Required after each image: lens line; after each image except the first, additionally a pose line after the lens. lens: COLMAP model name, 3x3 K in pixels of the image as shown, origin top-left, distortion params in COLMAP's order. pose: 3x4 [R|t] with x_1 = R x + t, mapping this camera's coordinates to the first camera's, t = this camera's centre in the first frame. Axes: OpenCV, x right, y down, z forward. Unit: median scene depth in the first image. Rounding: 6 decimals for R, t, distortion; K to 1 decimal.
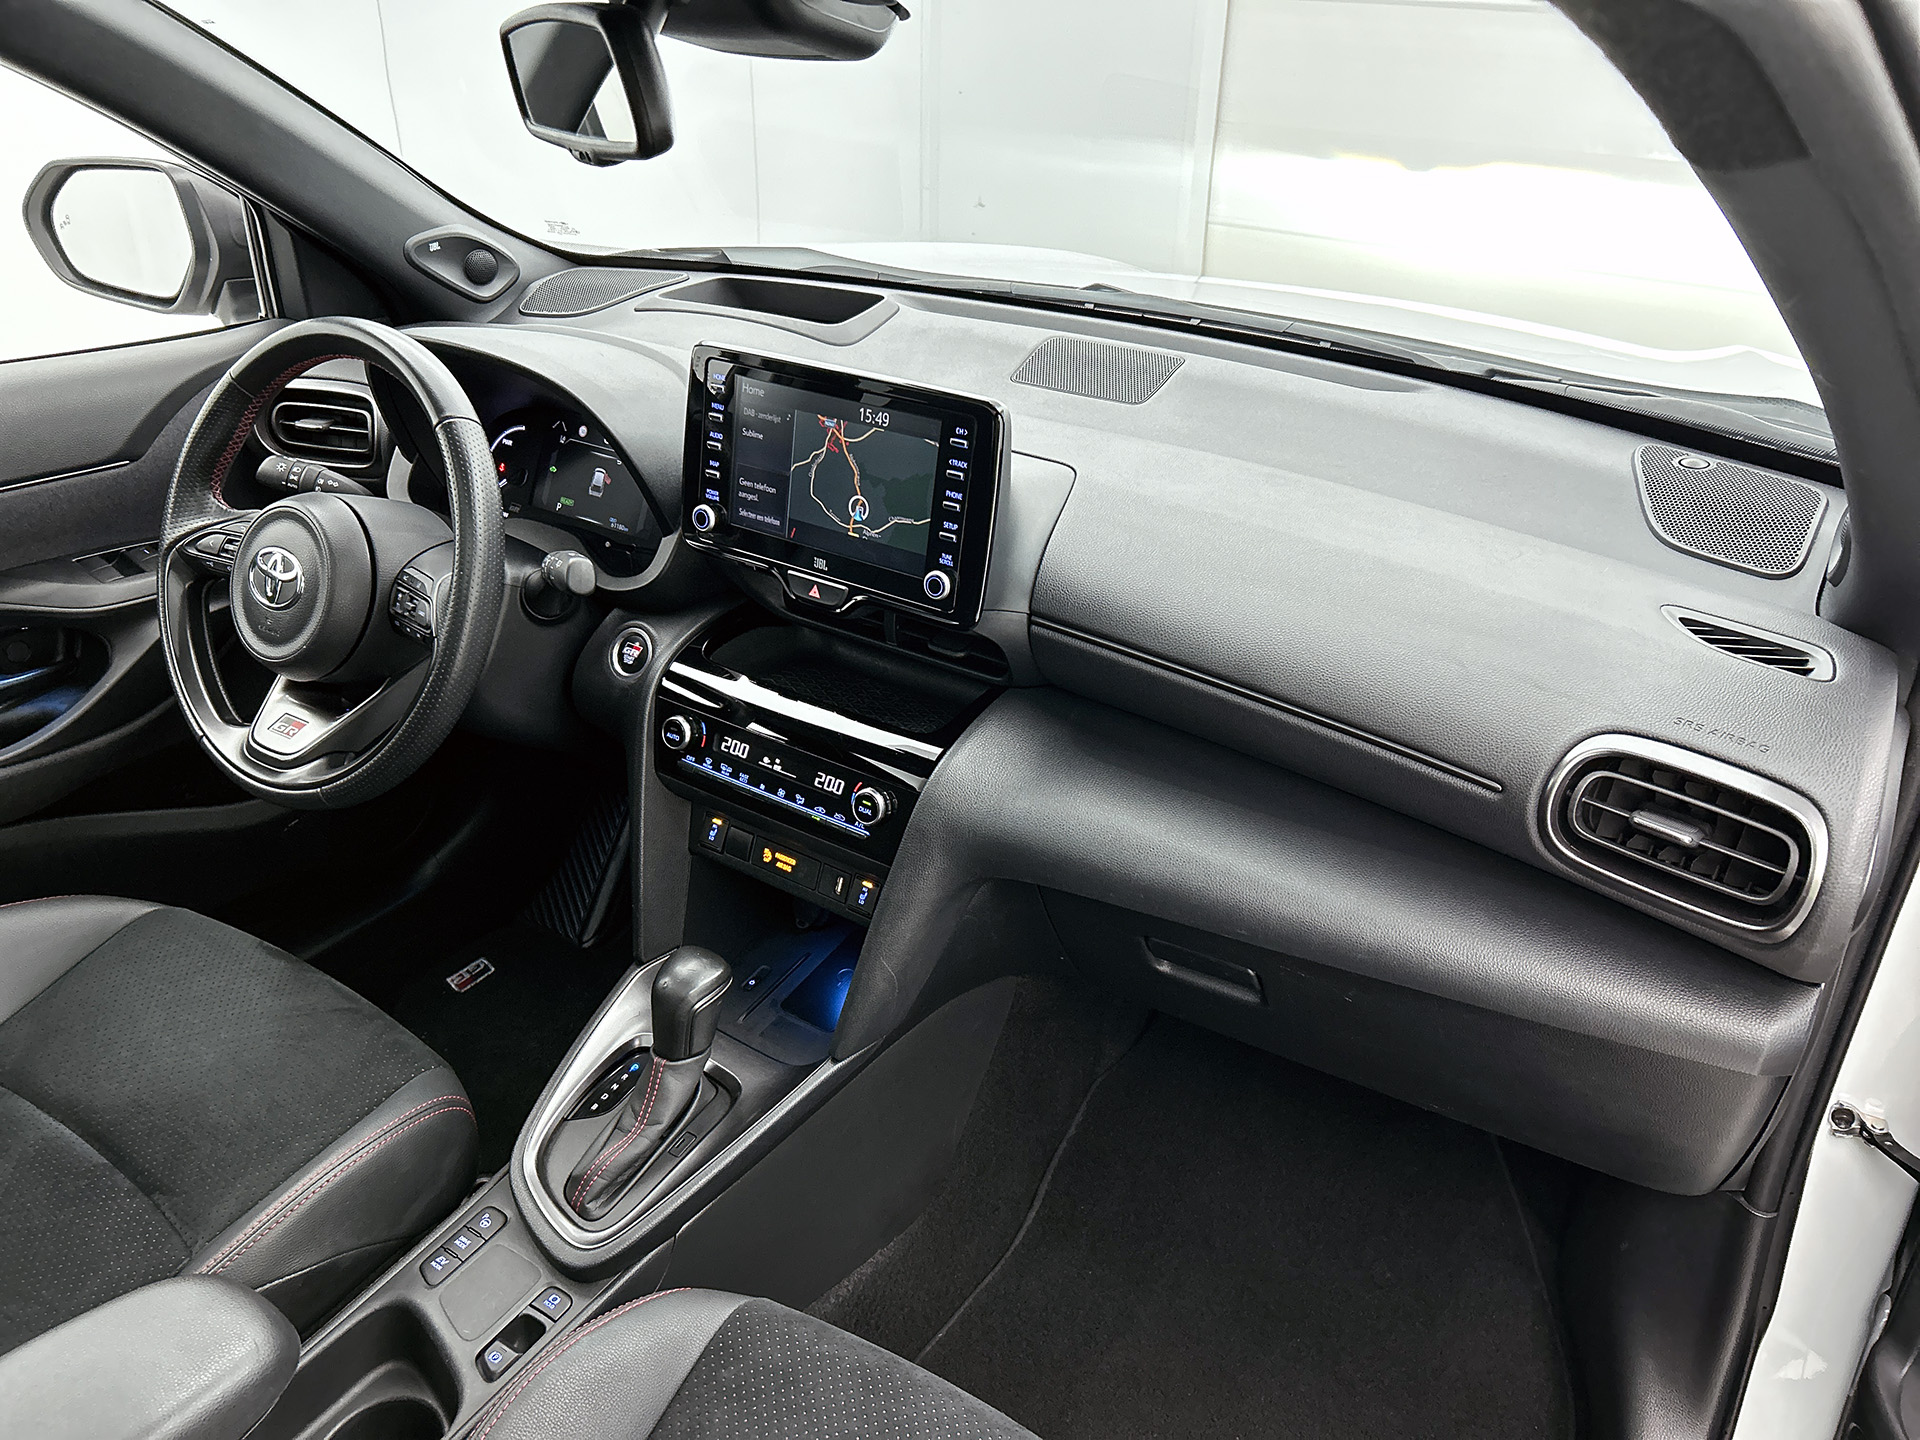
lens RADIAL K [[1415.1, 0, 970.7], [0, 1415.1, 727.8], [0, 0, 1]] dist [0.064264, -0.048034]
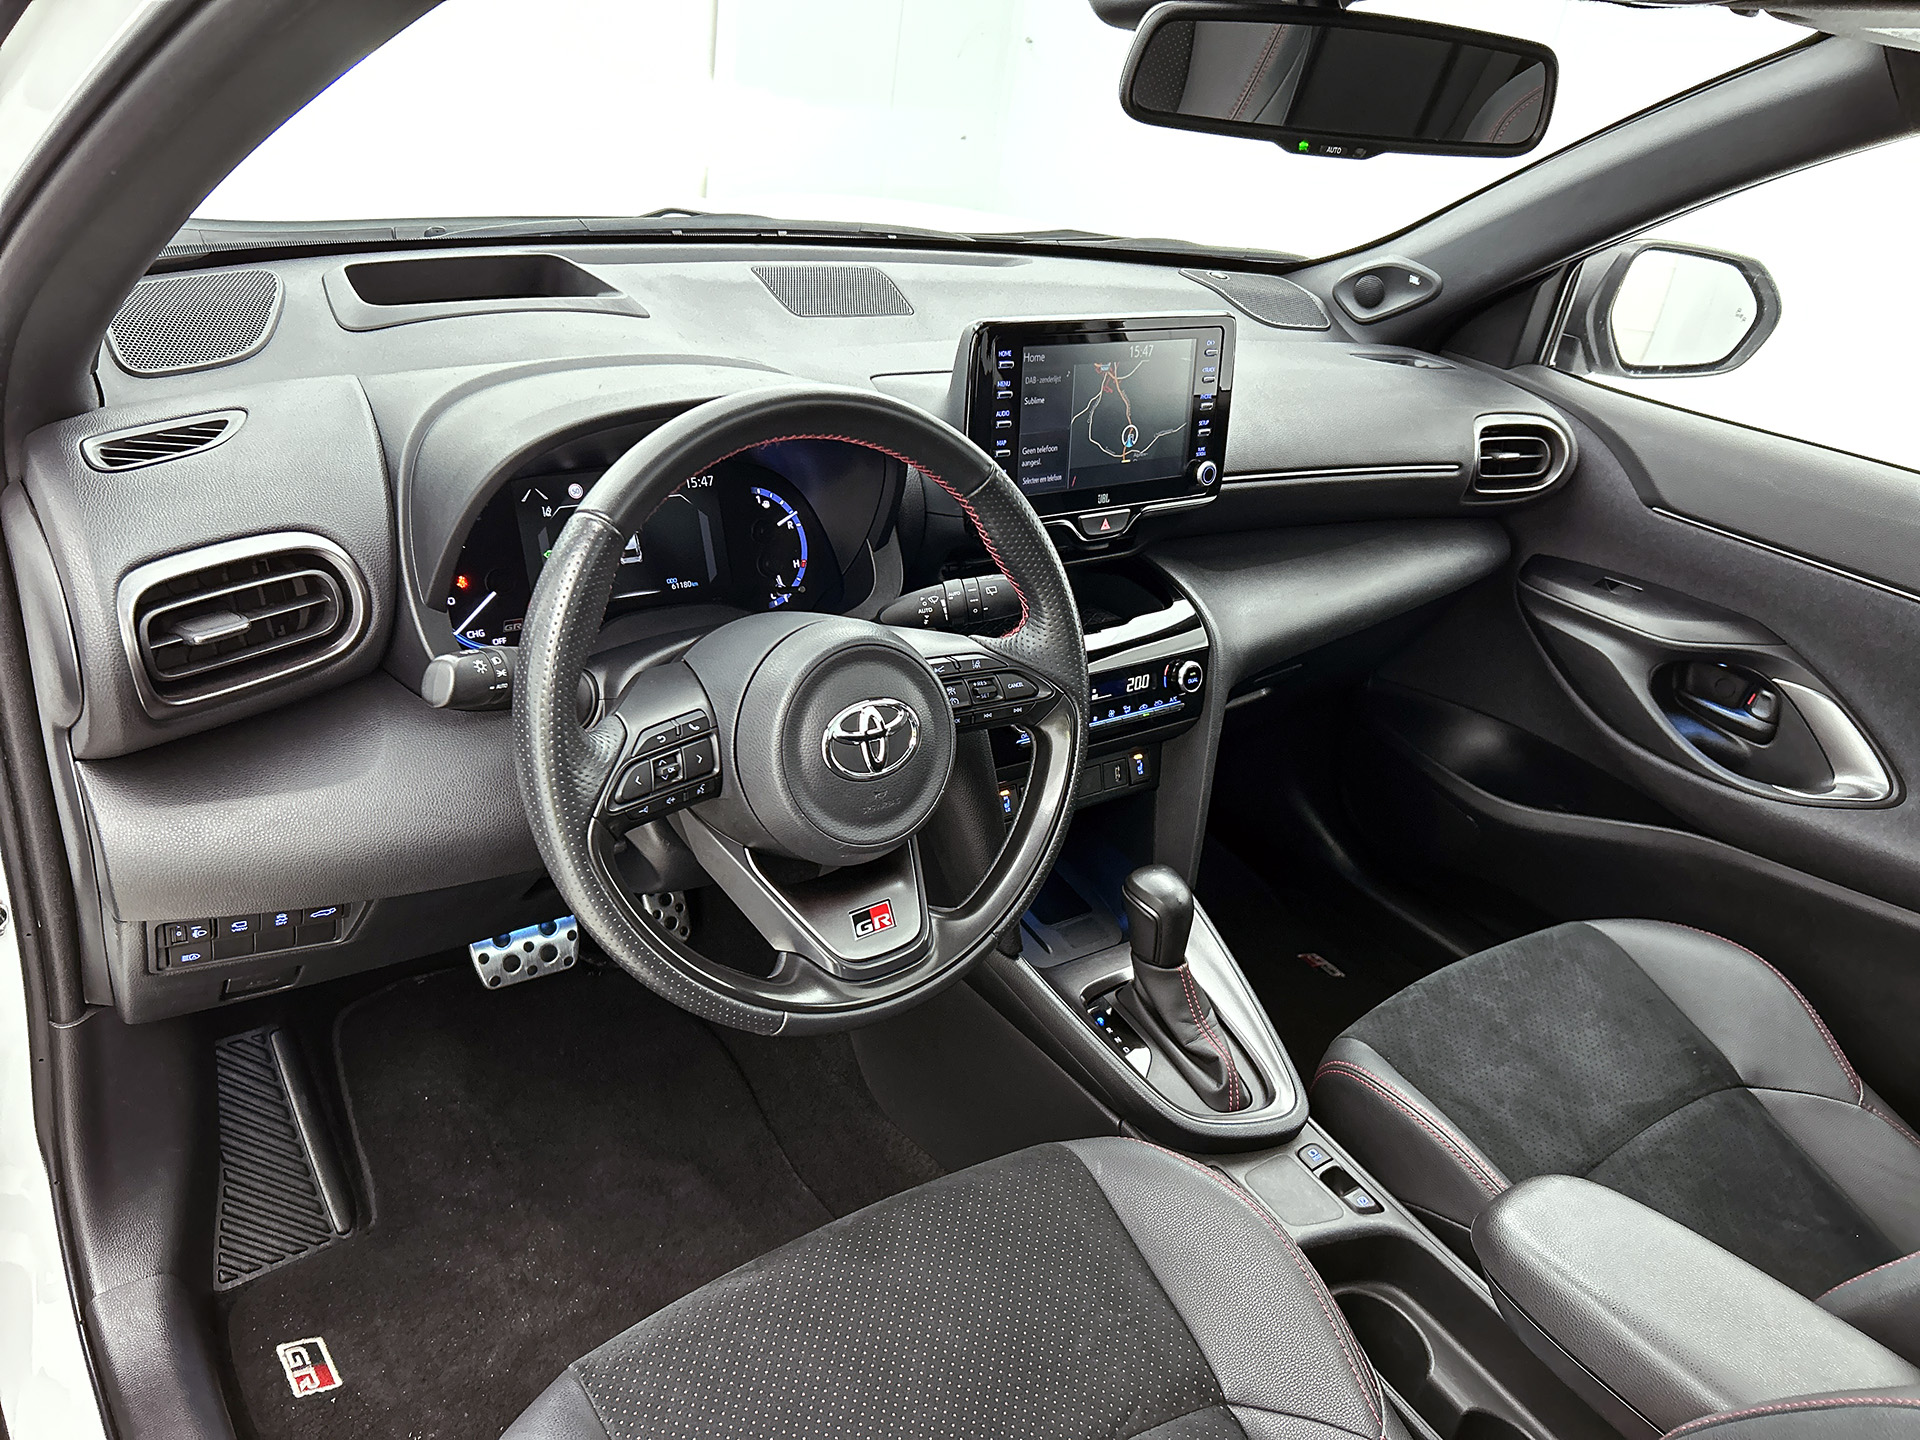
lens RADIAL K [[1415.1, 0, 955.9], [0, 1415.1, 725.2], [0, 0, 1]] dist [0.064264, -0.048034]
pose [[0.343216, -0.428448, 0.835844, -1.120068], [0.329909, 0.888189, 0.319812, -0.343825], [-0.879410, 0.165988, 0.446190, 0.635577]]
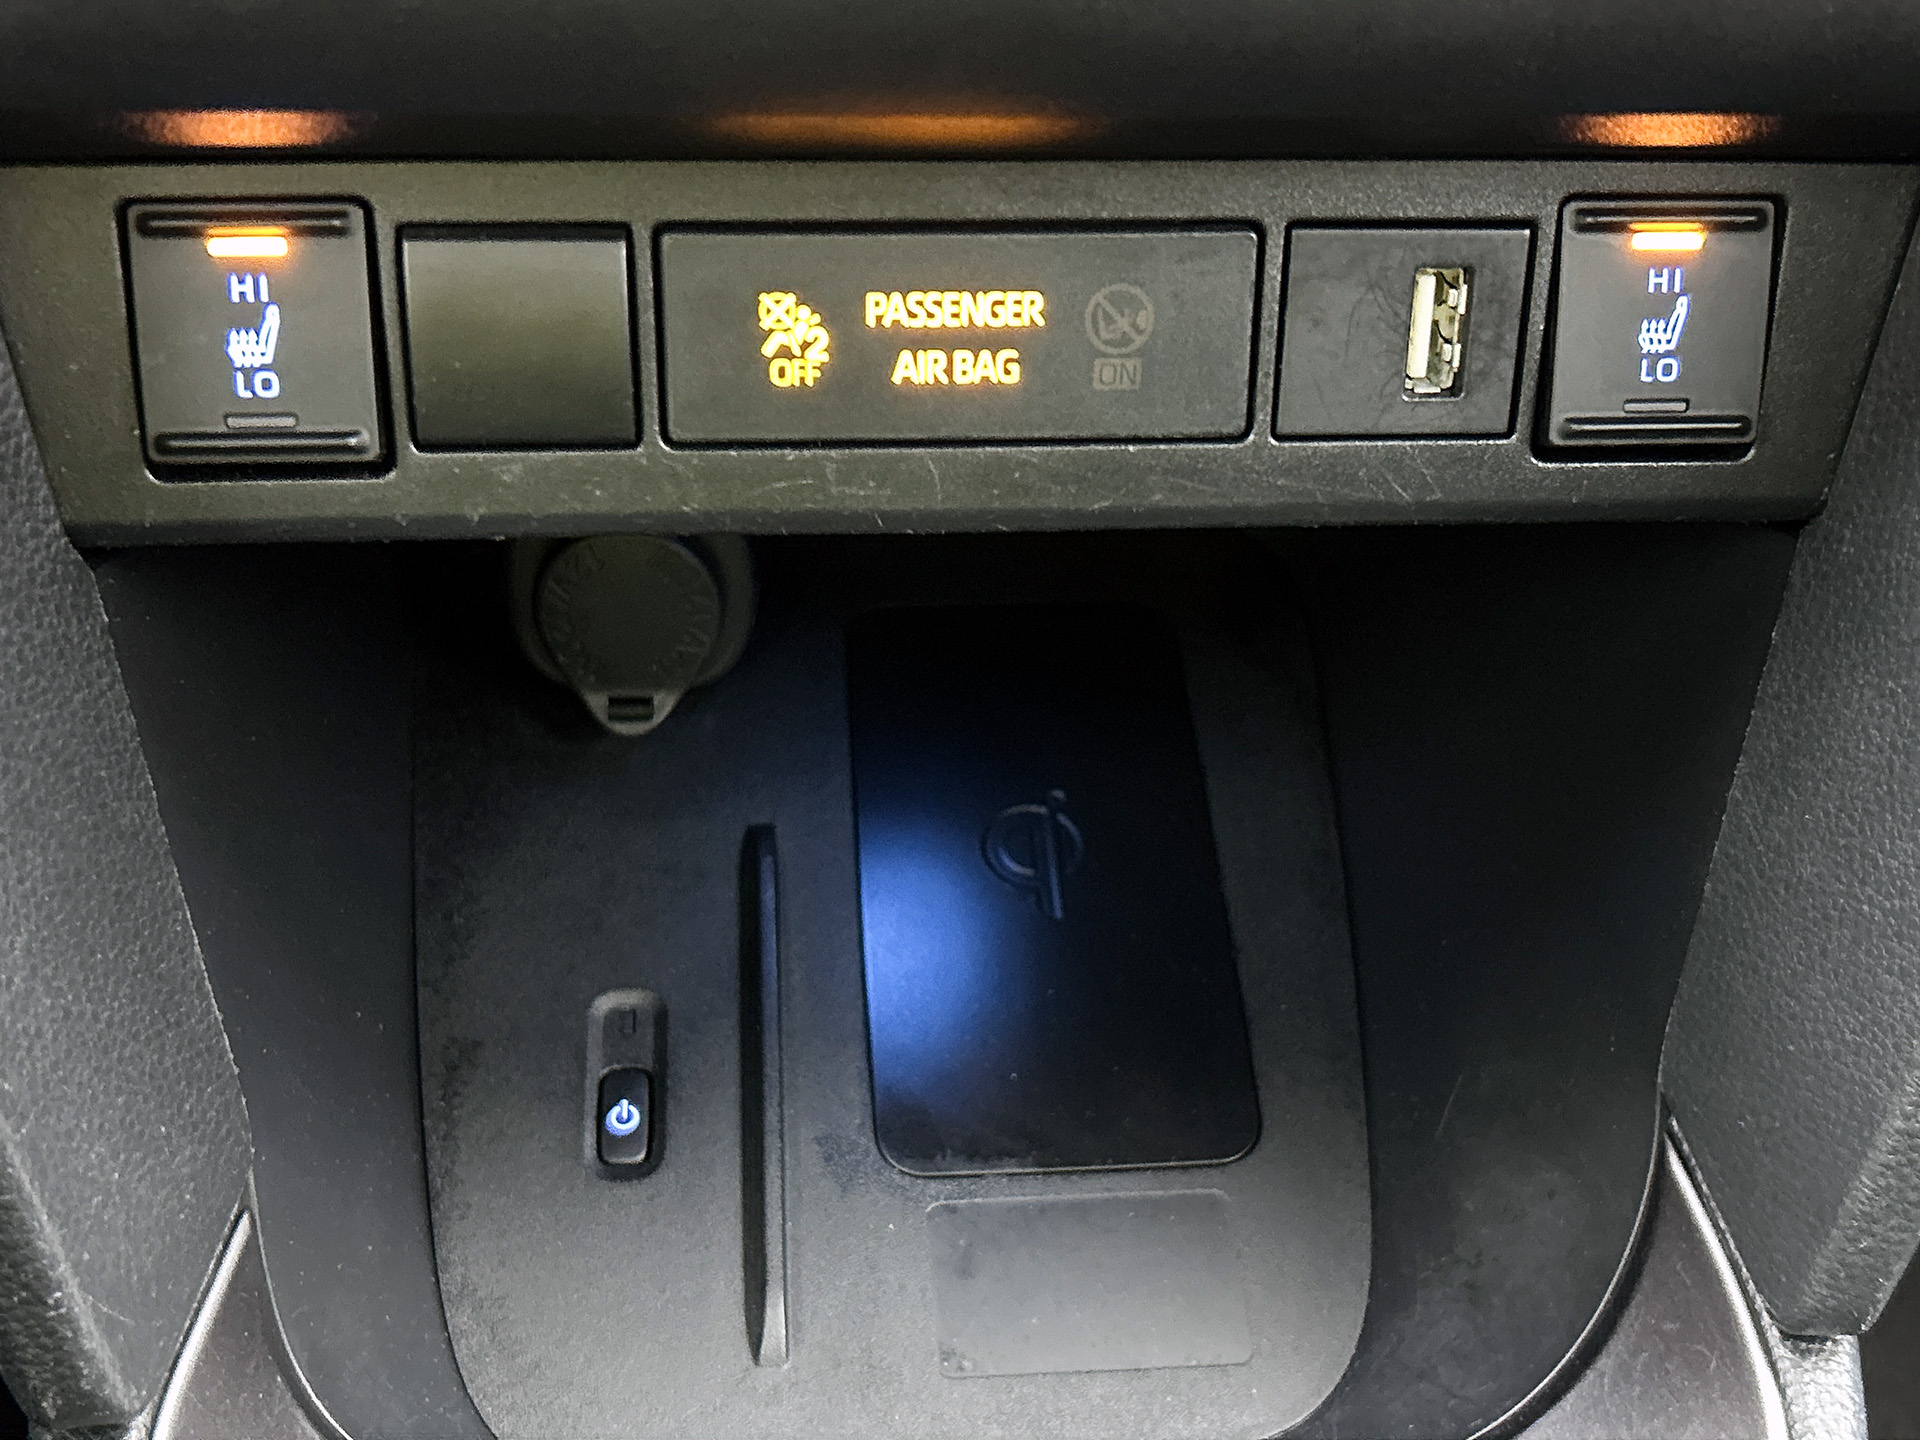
lens RADIAL K [[2294.5, 0, 966.5], [0, 2294.5, 721.6], [0, 0, 1]] dist [0.073219, 0.000000]
pose [[0.788168, -0.417200, 0.452477, -0.266214], [0.273674, 0.896075, 0.349502, 0.054256], [-0.551266, -0.151635, 0.820435, 0.871642]]
